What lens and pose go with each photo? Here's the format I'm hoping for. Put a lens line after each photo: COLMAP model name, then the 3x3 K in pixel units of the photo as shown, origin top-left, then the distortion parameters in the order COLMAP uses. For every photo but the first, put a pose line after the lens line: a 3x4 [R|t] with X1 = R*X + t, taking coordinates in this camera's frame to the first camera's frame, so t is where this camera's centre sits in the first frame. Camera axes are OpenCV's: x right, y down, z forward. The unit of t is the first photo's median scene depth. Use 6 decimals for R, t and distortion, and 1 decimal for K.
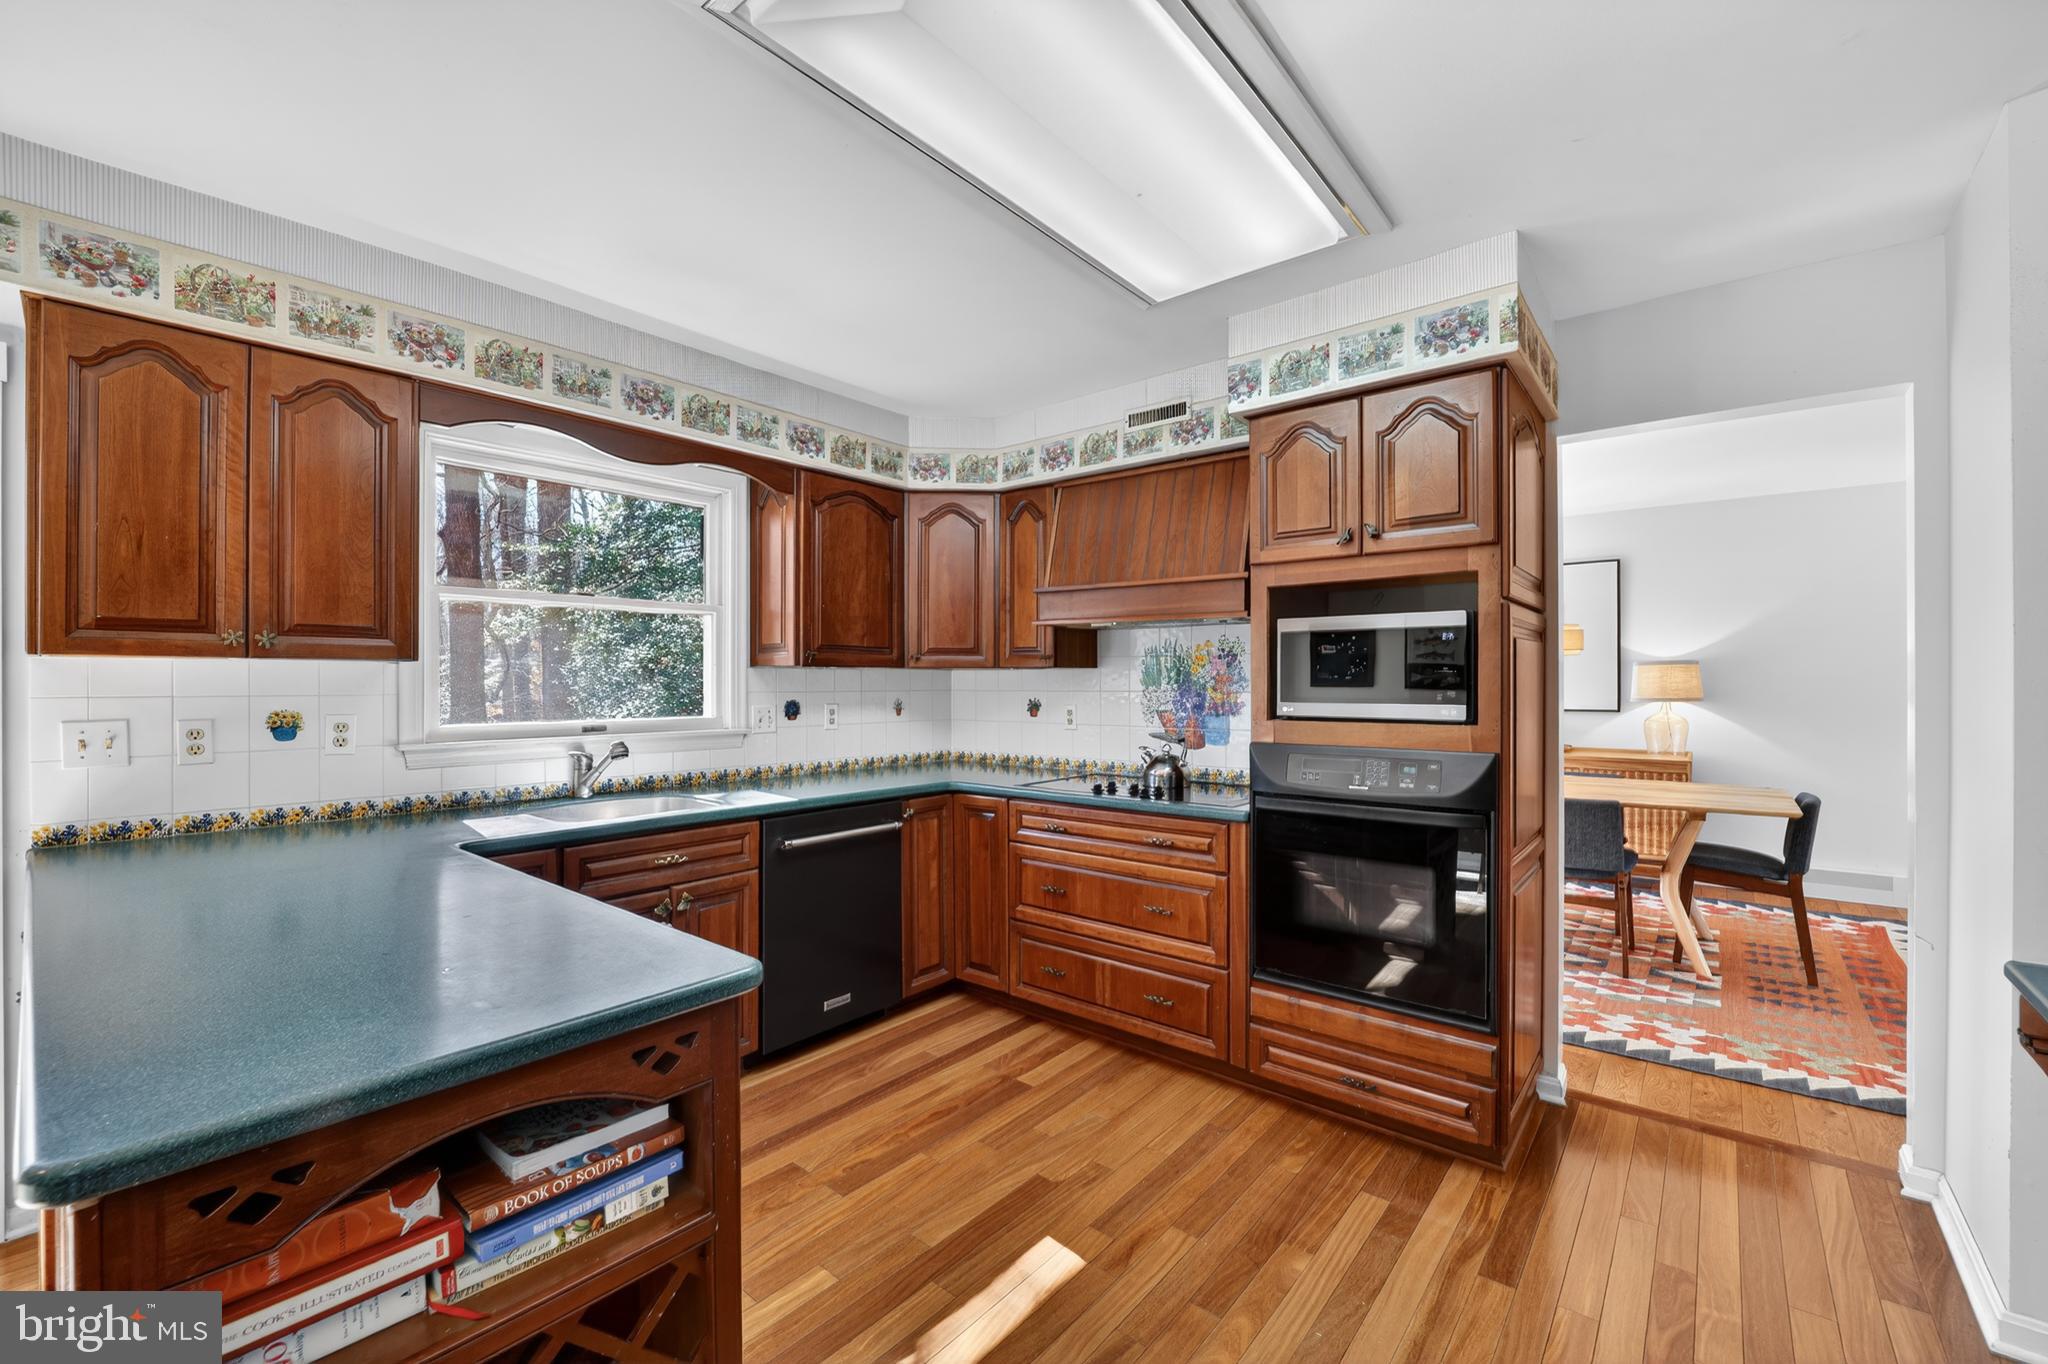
lens RADIAL K [[839.5, 0, 1018.7], [0, 839.5, 682.8], [0, 0, 1]] dist [-0.019169, -0.000672]
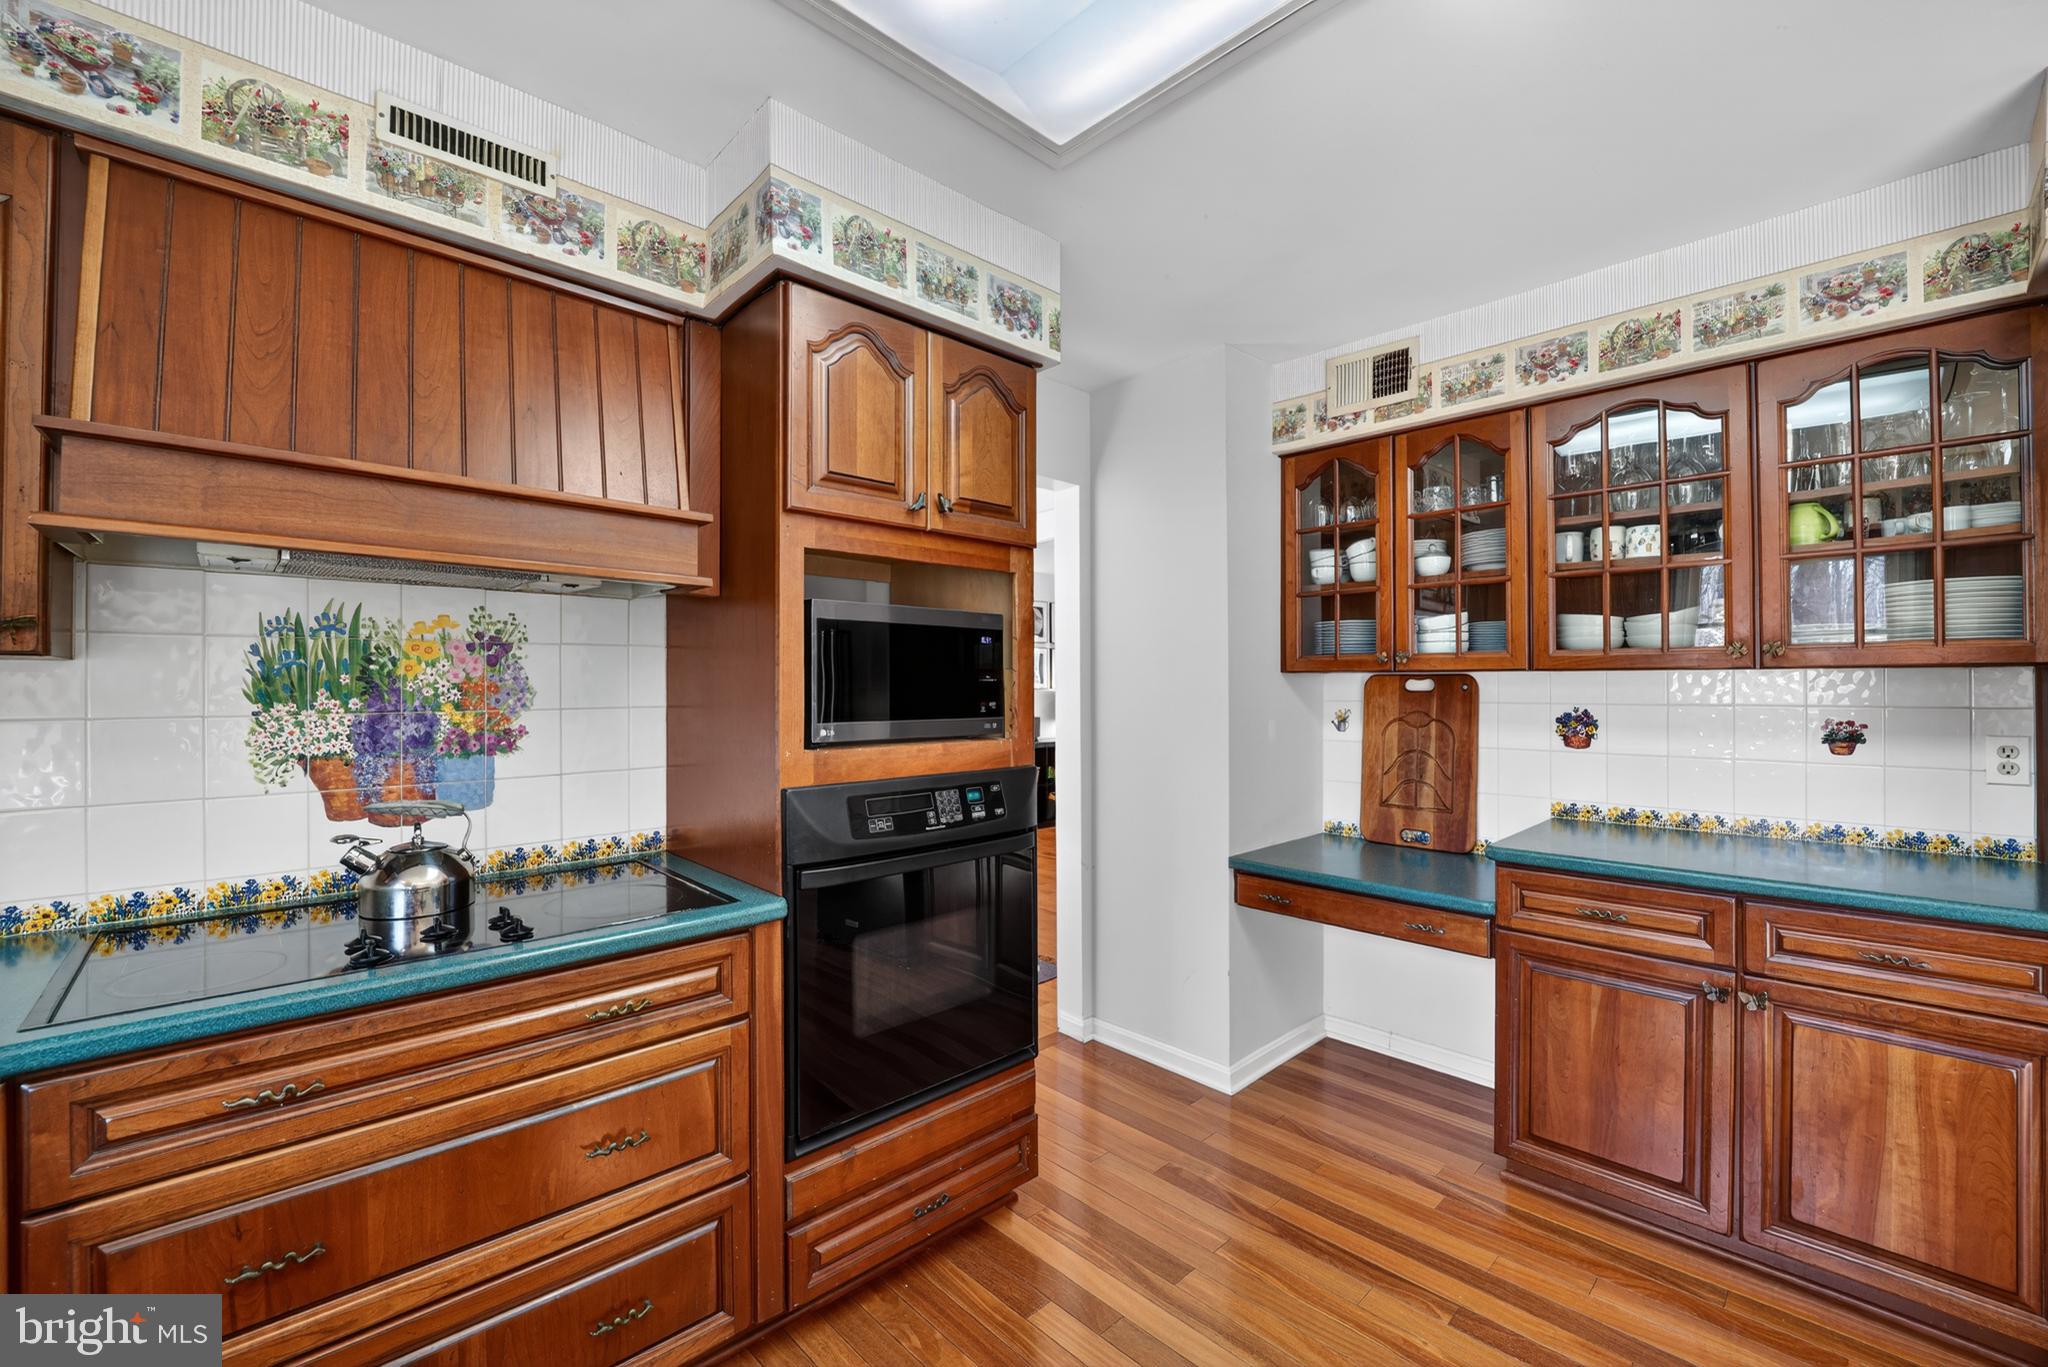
lens RADIAL K [[839.5, 0, 1026.7], [0, 839.5, 681.5], [0, 0, 1]] dist [-0.019169, -0.000672]
pose [[0.112204, 0.004265, 0.993676, -0.278094], [0.002320, 0.999987, -0.004554, -0.005861], [-0.993682, 0.002816, 0.112193, 0.632281]]
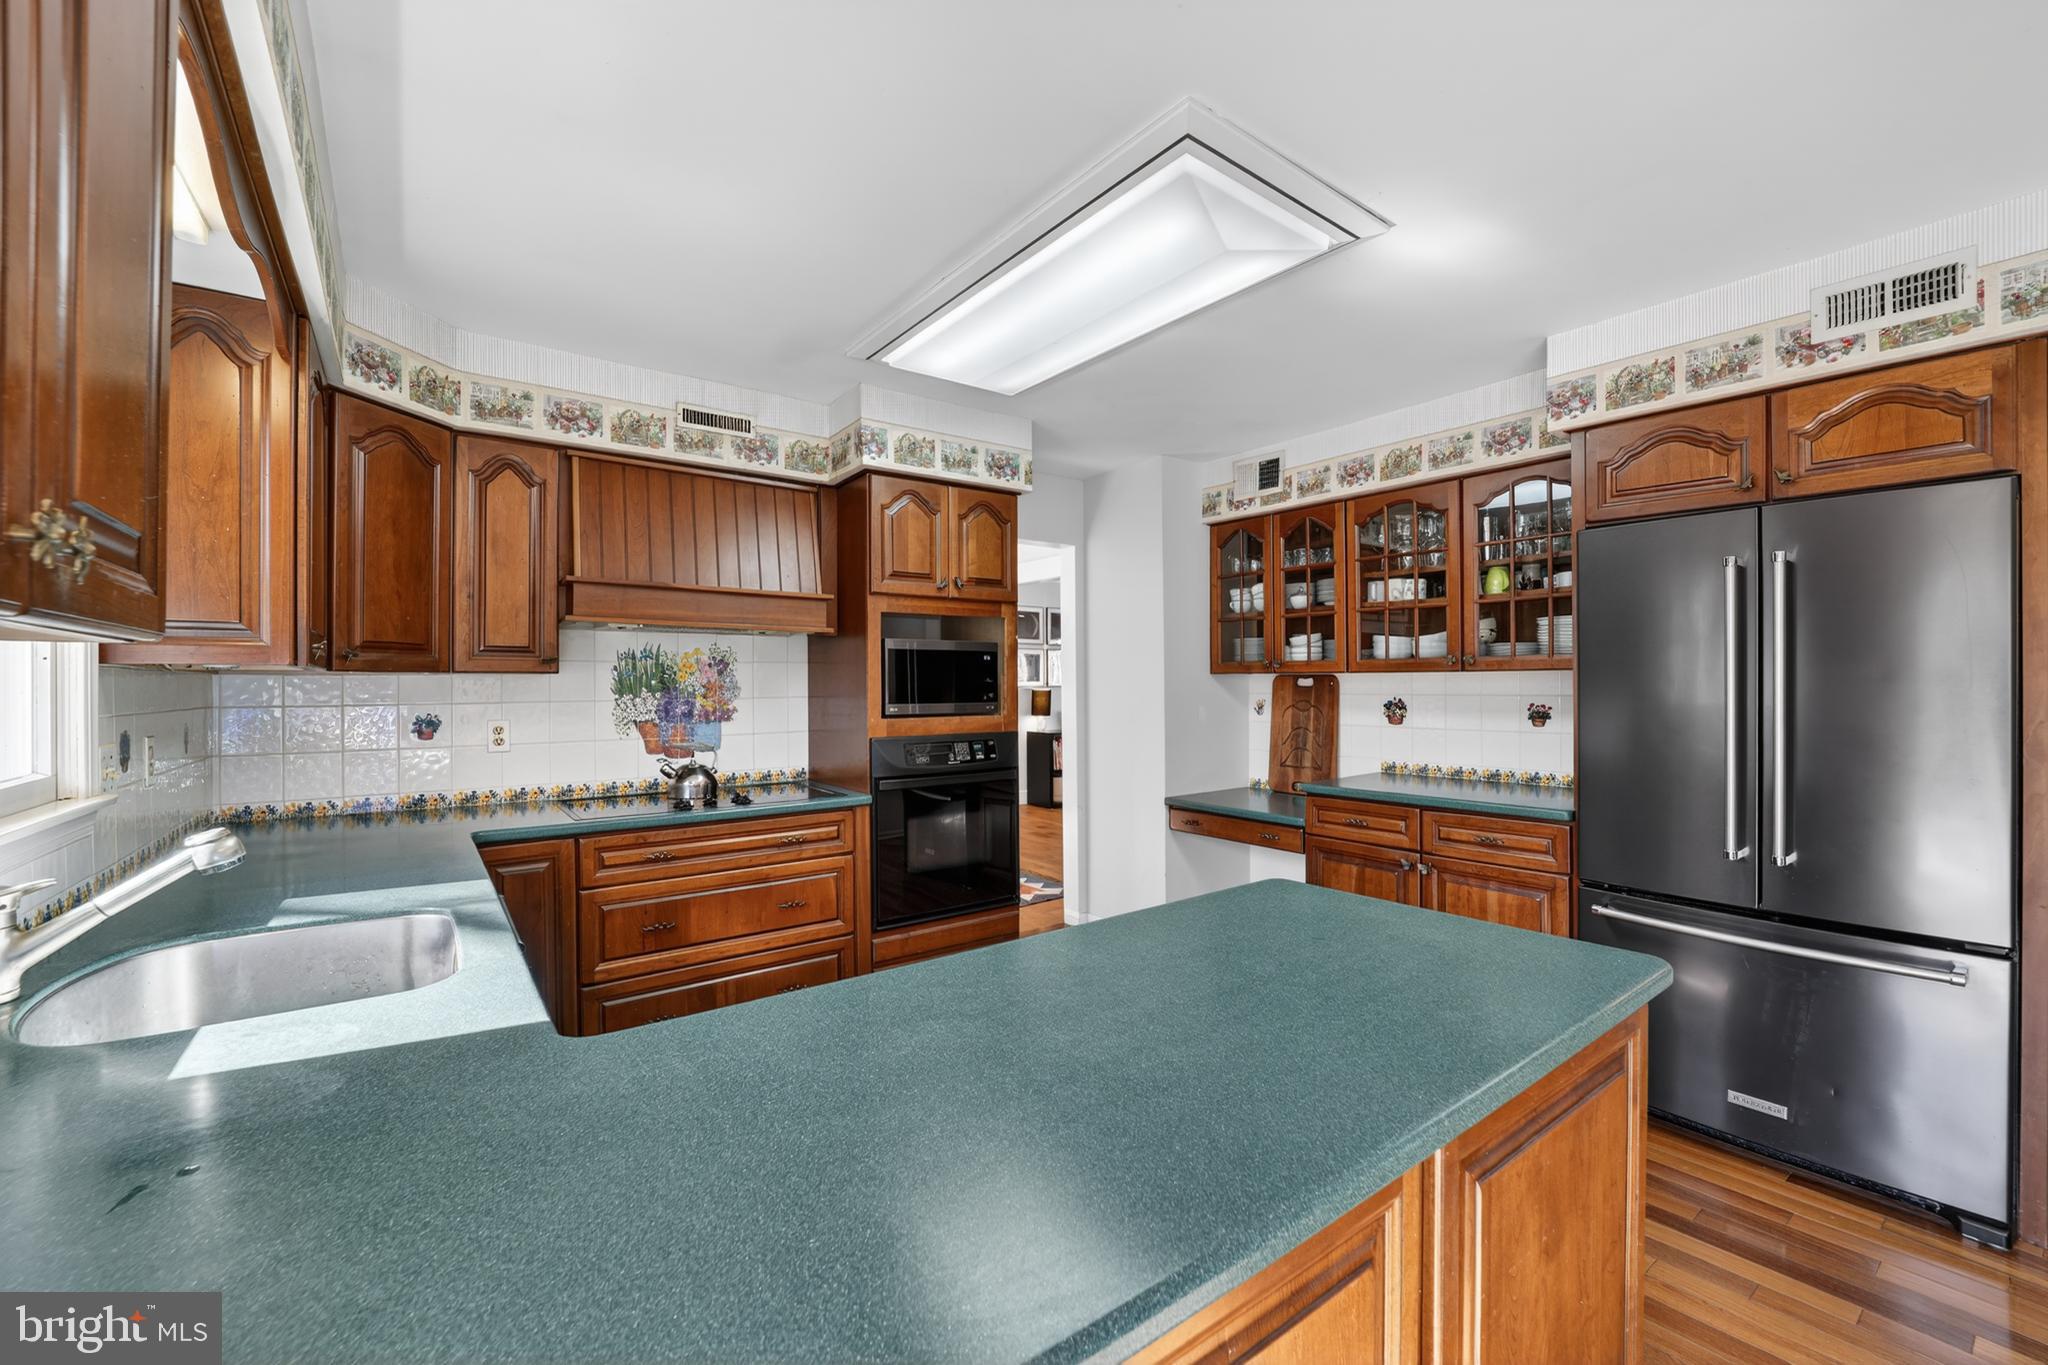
lens RADIAL K [[839.5, 0, 1032.7], [0, 839.5, 682.8], [0, 0, 1]] dist [-0.019169, -0.000672]
pose [[0.232545, -0.001759, 0.972584, -0.720250], [0.006635, 0.999978, 0.000222, -0.007335], [-0.972563, 0.006402, 0.232552, 0.412492]]
